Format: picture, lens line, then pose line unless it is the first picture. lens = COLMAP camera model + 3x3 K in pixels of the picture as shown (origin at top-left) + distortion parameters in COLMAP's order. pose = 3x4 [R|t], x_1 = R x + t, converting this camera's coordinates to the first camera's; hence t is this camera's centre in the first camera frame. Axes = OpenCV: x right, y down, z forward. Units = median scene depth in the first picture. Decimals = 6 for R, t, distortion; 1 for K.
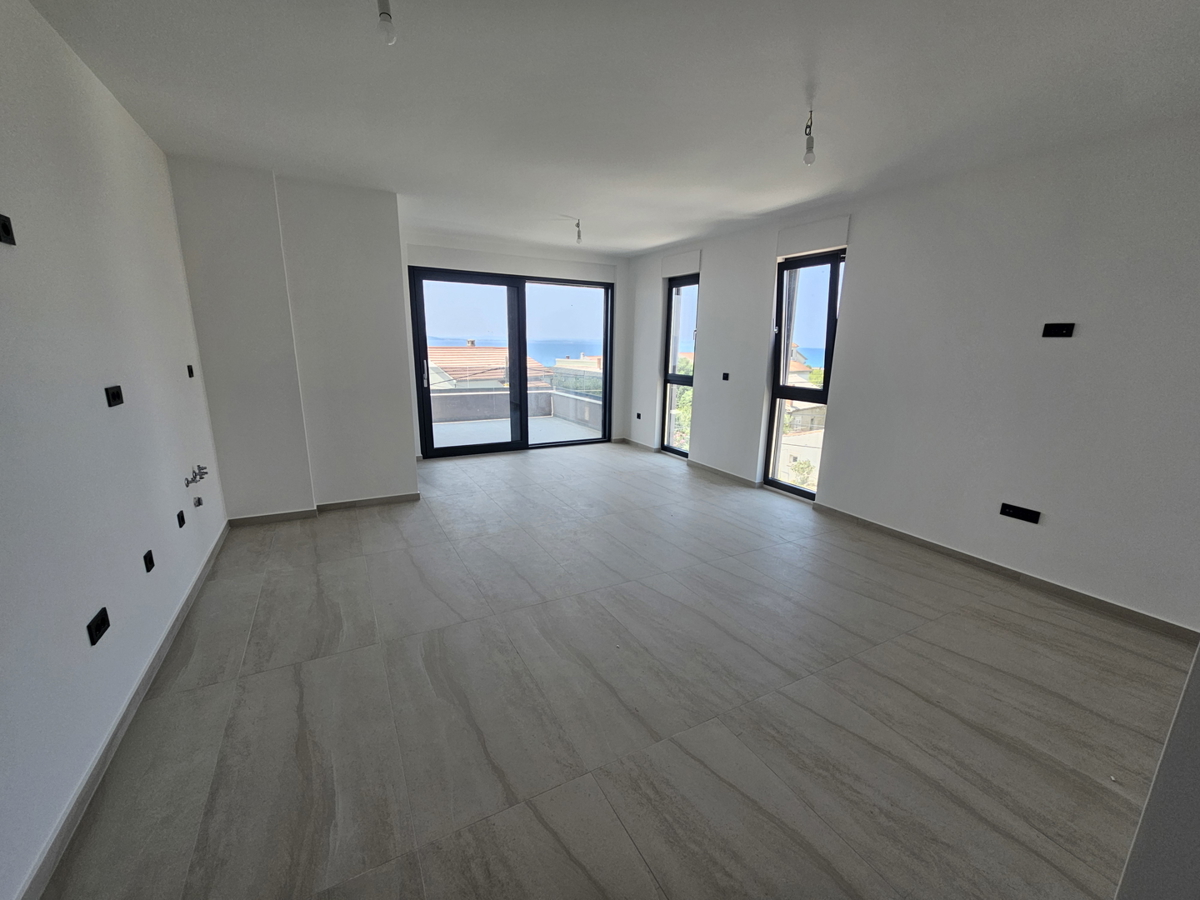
lens RADIAL K [[477.2, 0, 598.6], [0, 477.2, 450.9], [0, 0, 1]] dist [0.001968, 0.000772]
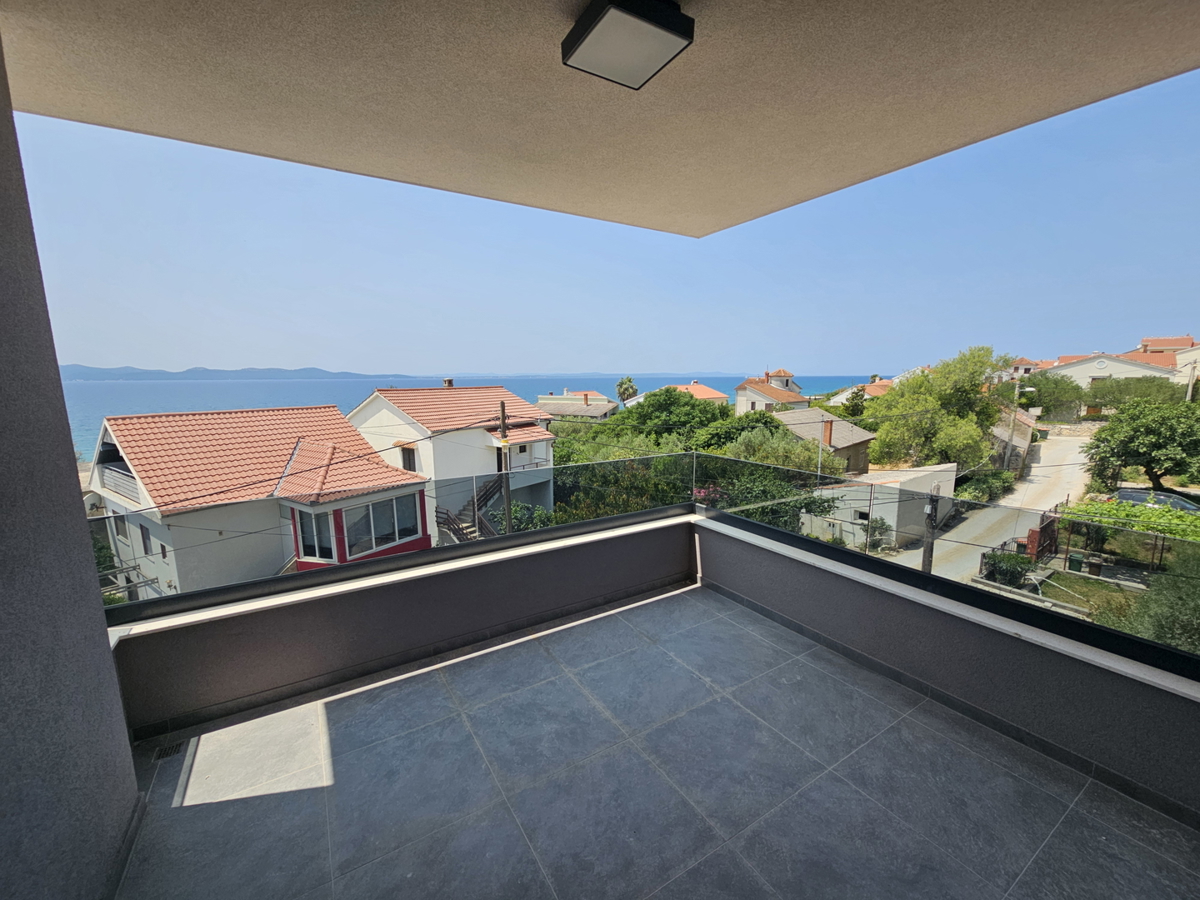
lens RADIAL K [[477.2, 0, 596.3], [0, 477.2, 451.1], [0, 0, 1]] dist [0.001968, 0.000772]
pose [[0.998449, -0.033635, 0.044355, -0.554168], [0.036597, 0.997031, -0.067749, -0.457060], [-0.041944, 0.069267, 0.996716, 1.893060]]
